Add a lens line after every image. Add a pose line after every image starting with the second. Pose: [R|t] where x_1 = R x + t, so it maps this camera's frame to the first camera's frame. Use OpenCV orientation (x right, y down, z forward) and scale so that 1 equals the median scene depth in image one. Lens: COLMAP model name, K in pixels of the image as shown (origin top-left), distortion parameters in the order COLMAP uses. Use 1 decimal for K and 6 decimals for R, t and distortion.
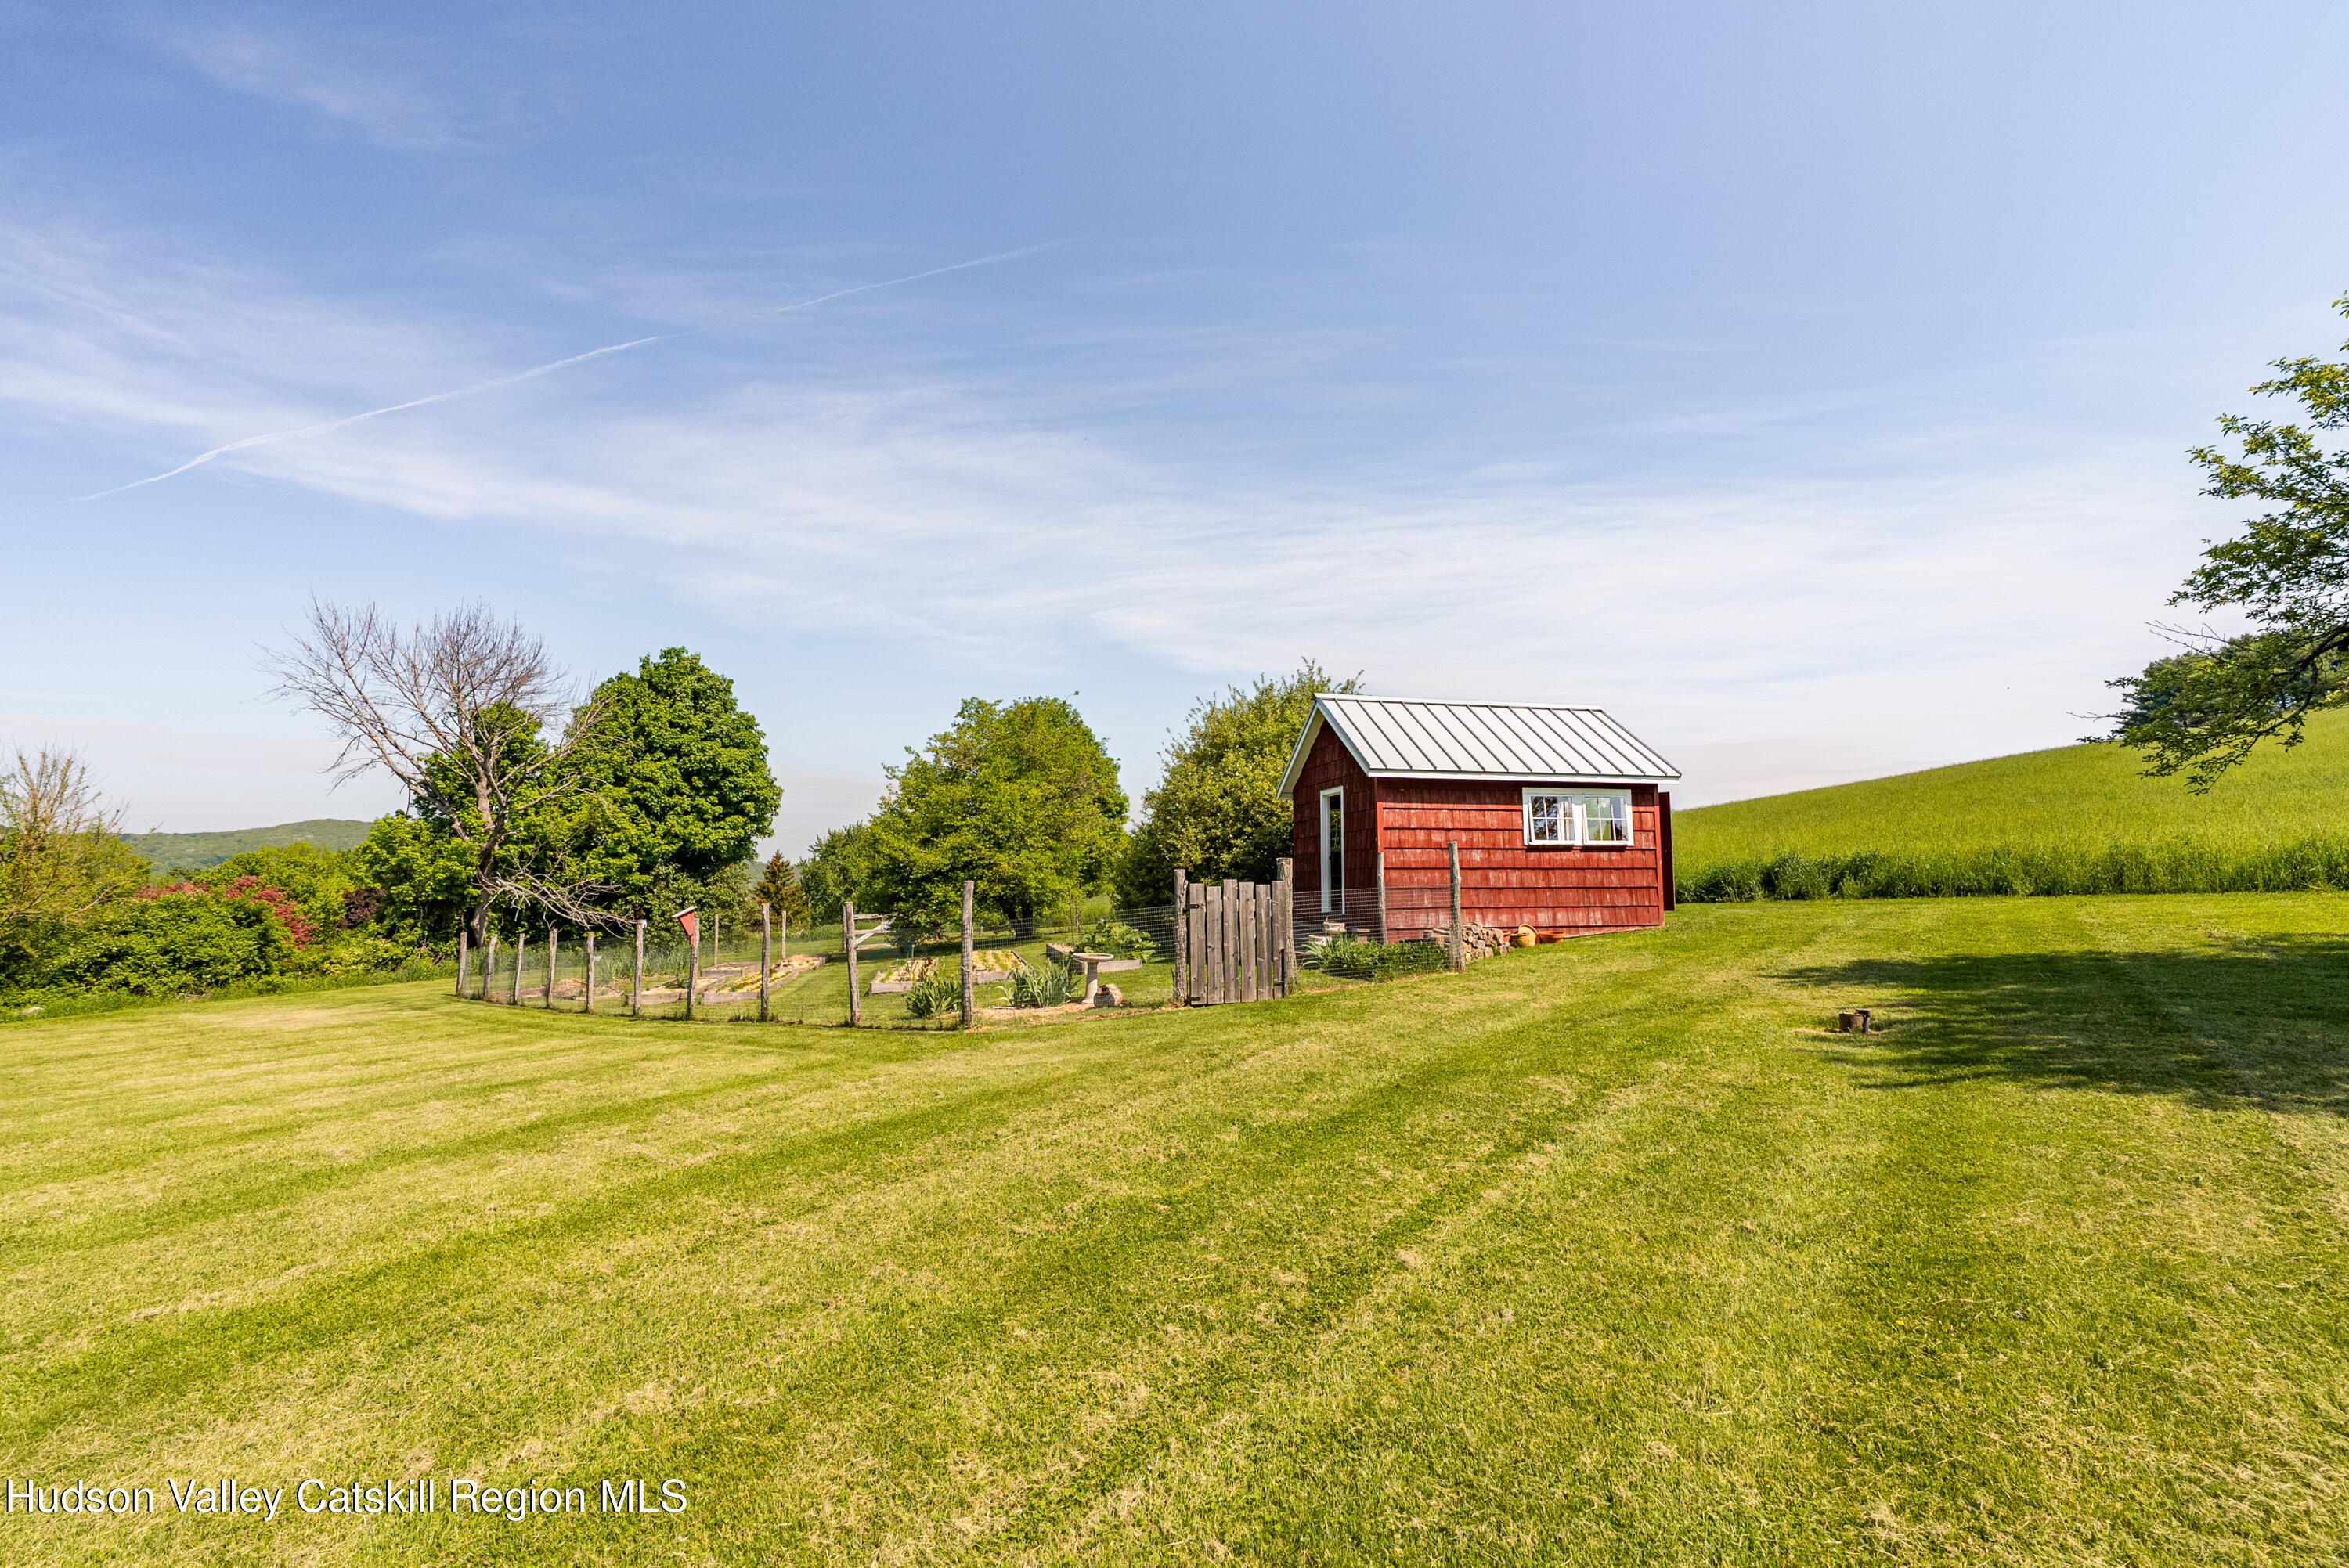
lens RADIAL K [[1067.7, 0, 1174.5], [0, 1067.7, 784.0], [0, 0, 1]] dist [0.000378, 0.000985]
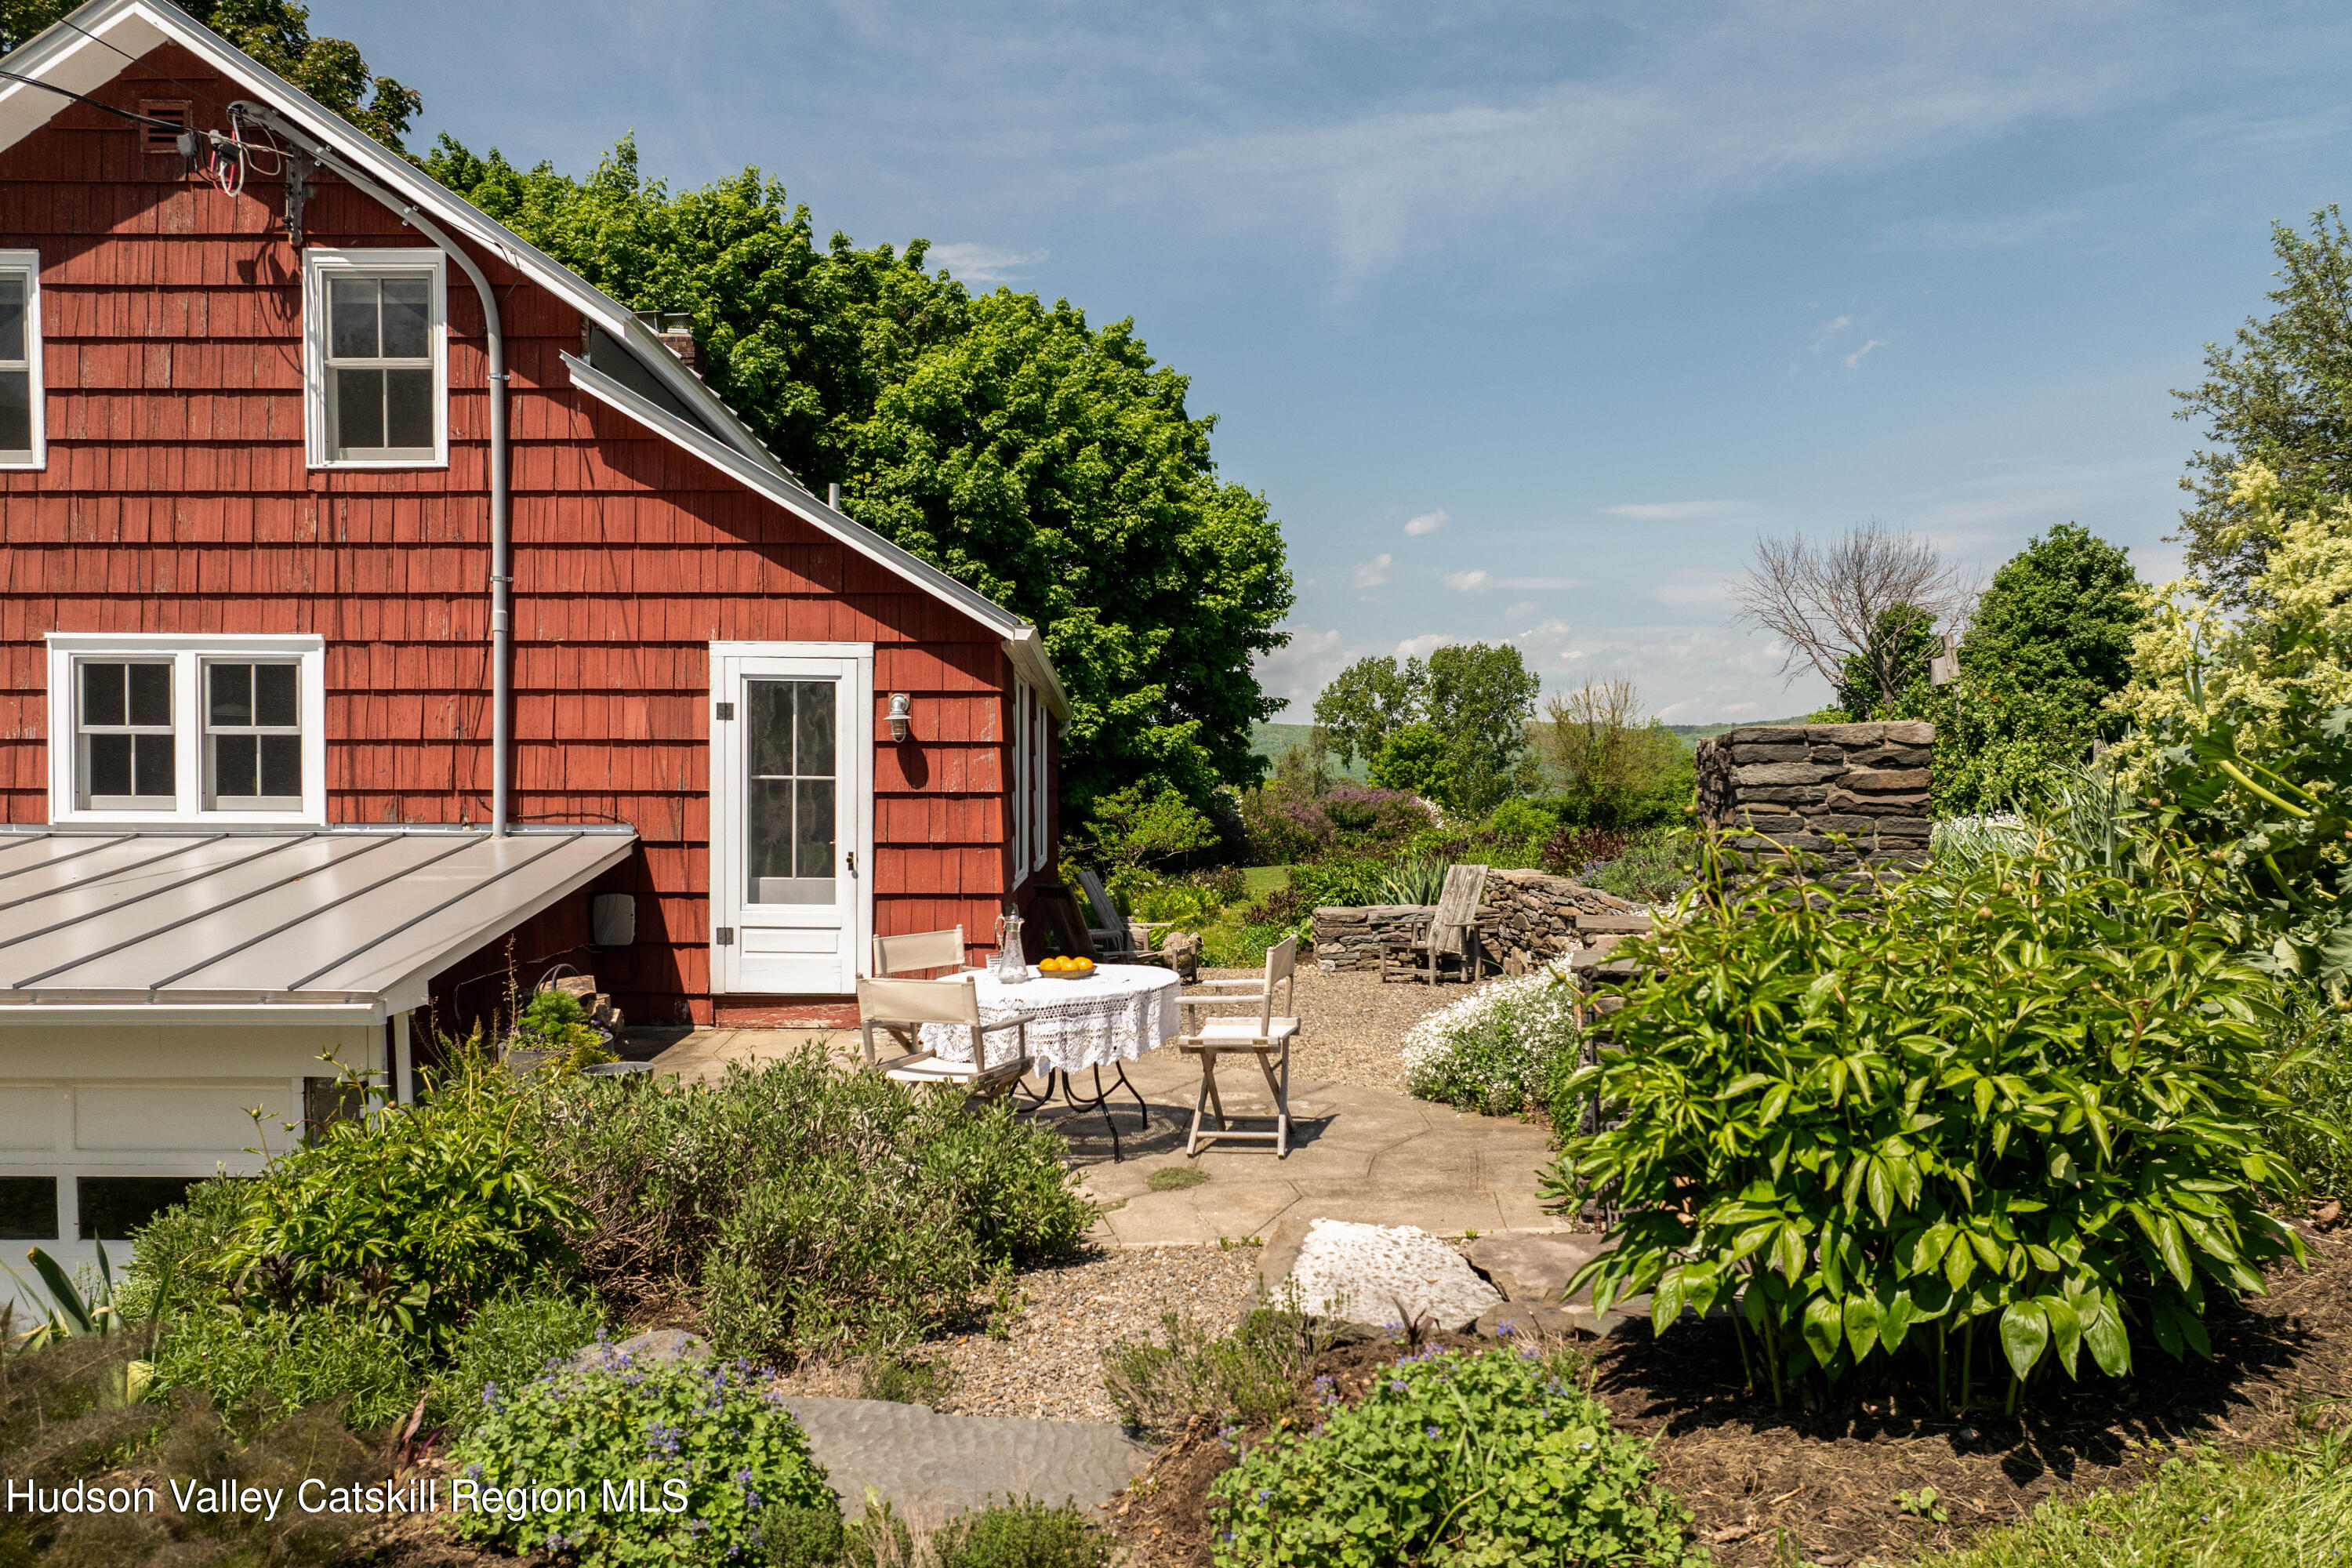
lens RADIAL K [[1664.8, 0, 1166.8], [0, 1664.8, 848.1], [0, 0, 1]] dist [0.004066, -0.067265]
pose [[0.470998, 0.031595, -0.881568, 0.542769], [0.084998, 0.993083, 0.081004, -0.028199], [0.878030, -0.113085, 0.465054, -0.506147]]
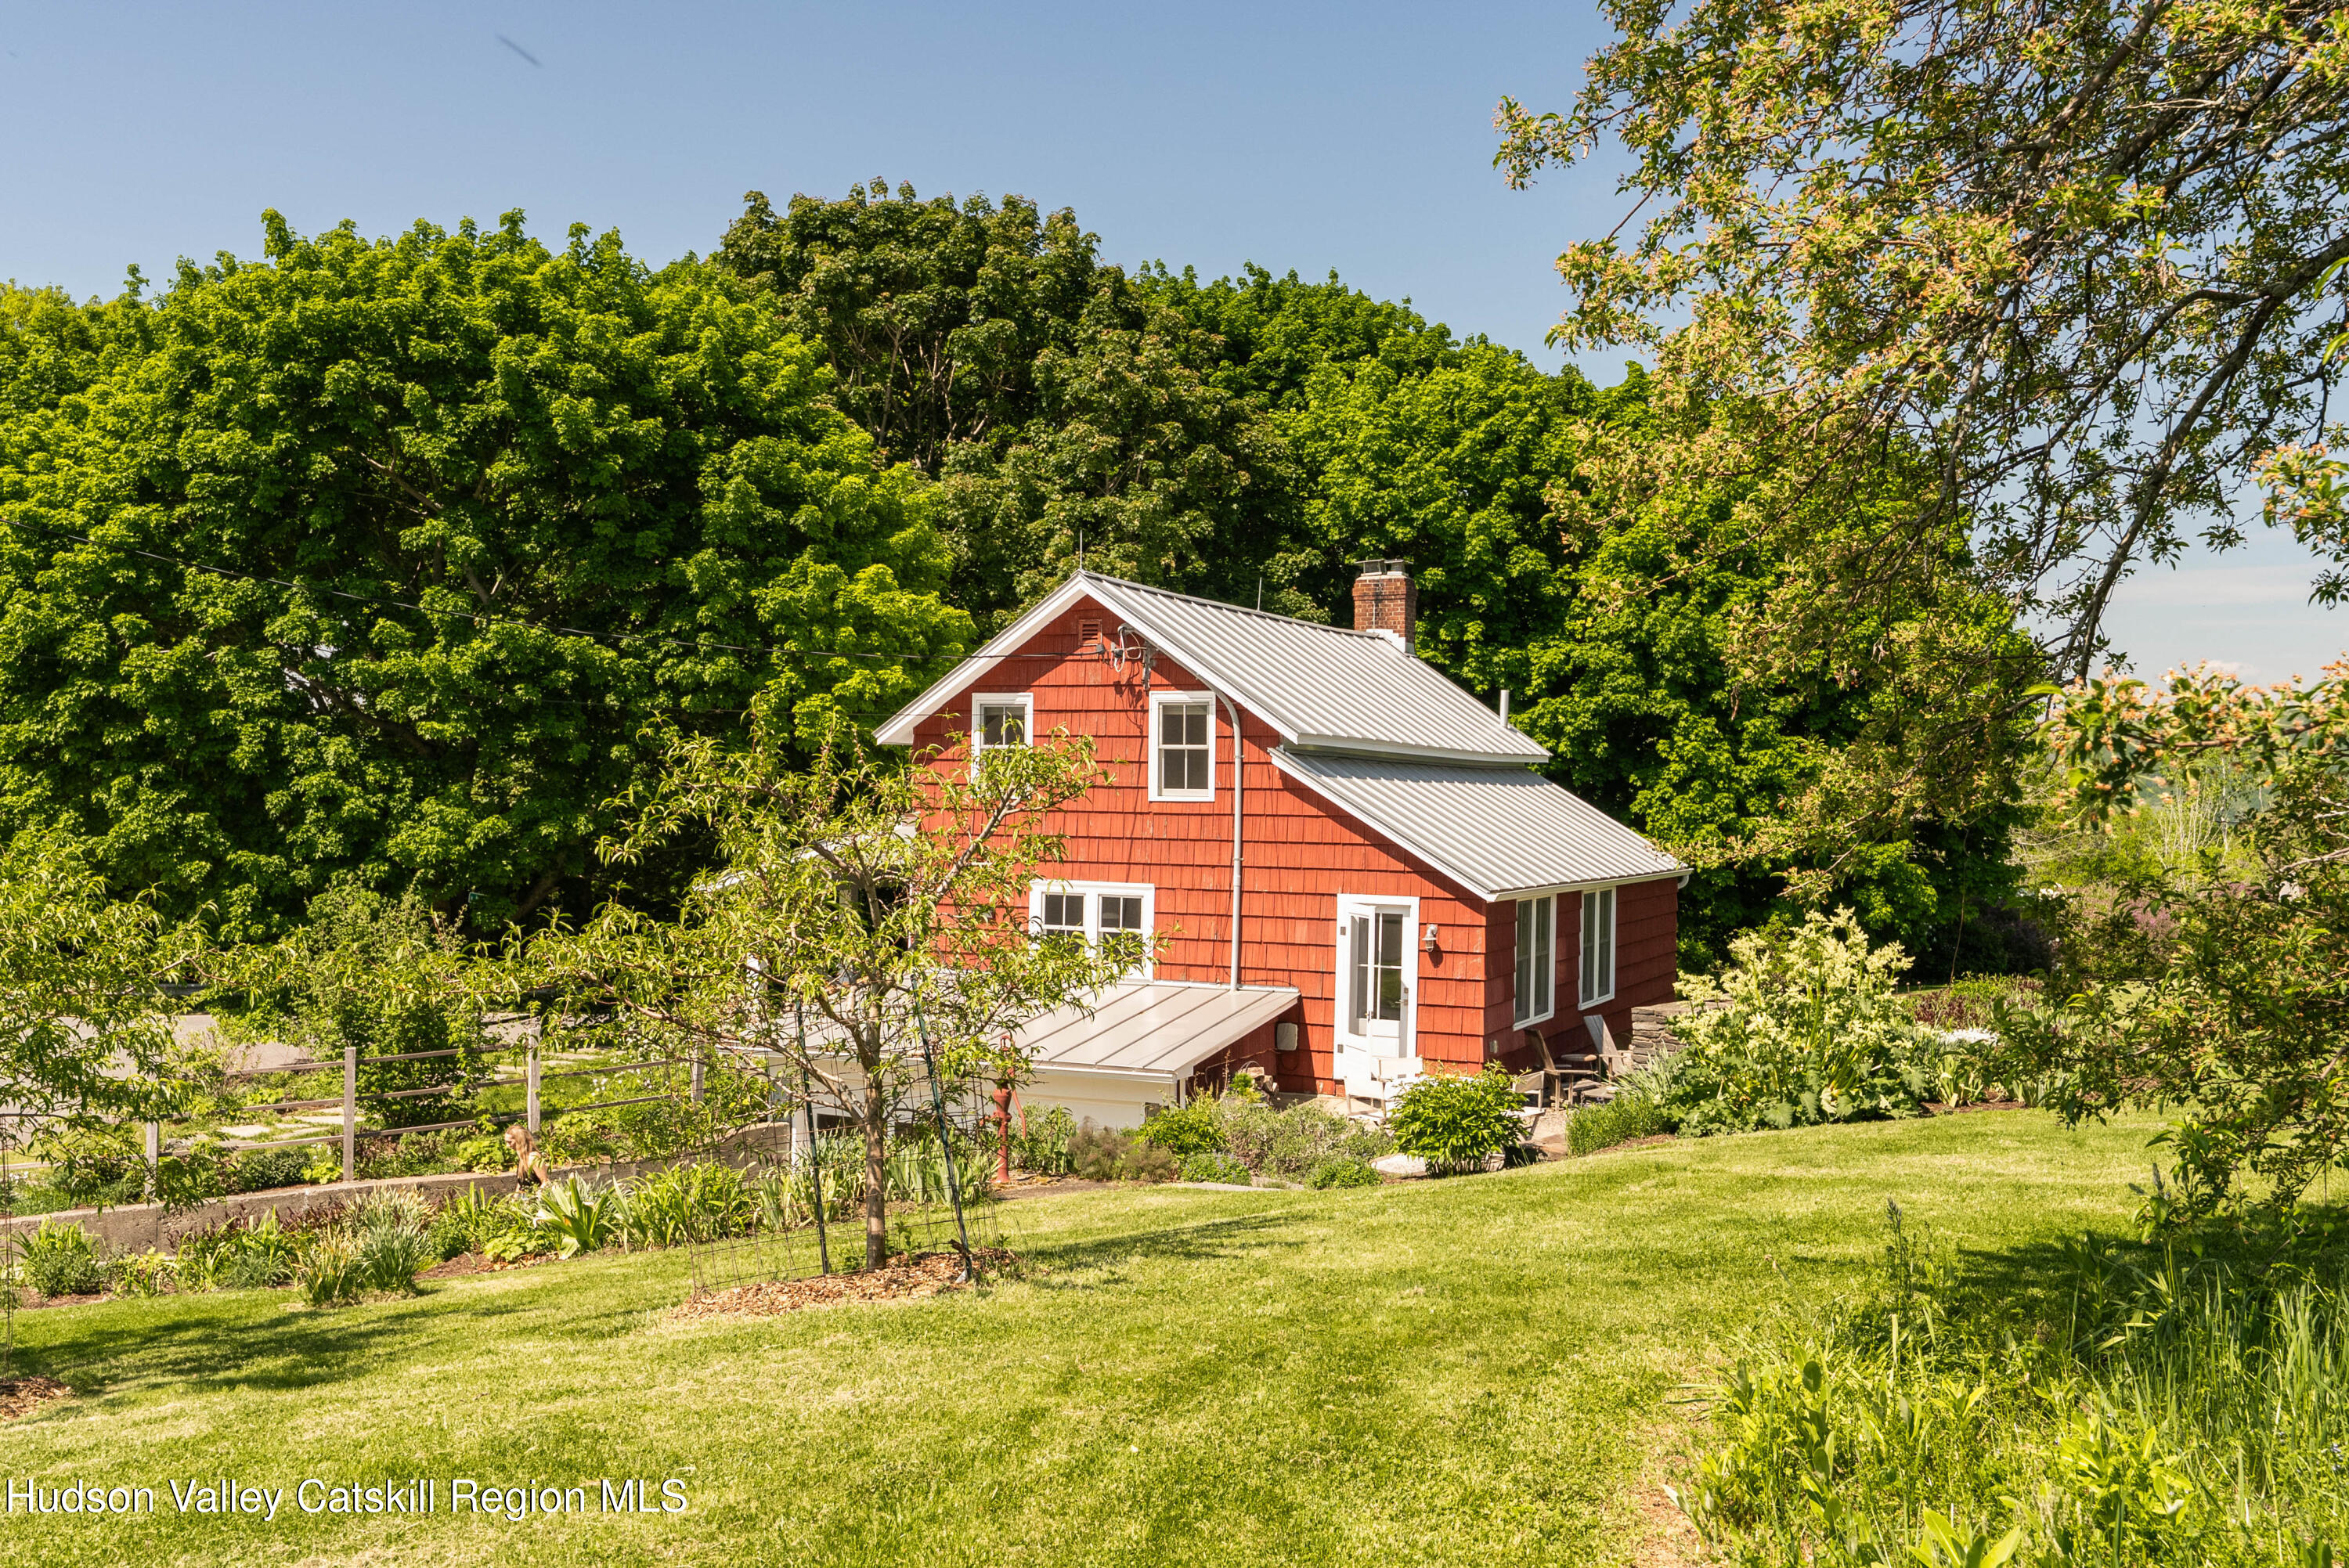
lens RADIAL K [[2266.7, 0, 1173.0], [0, 2266.7, 821.9], [0, 0, 1]] dist [0.012709, 0.009880]
pose [[0.042415, 0.012122, -0.999027, 0.969999], [0.081459, 0.996555, 0.015551, -0.083456], [0.995774, -0.082040, 0.041282, -0.519861]]
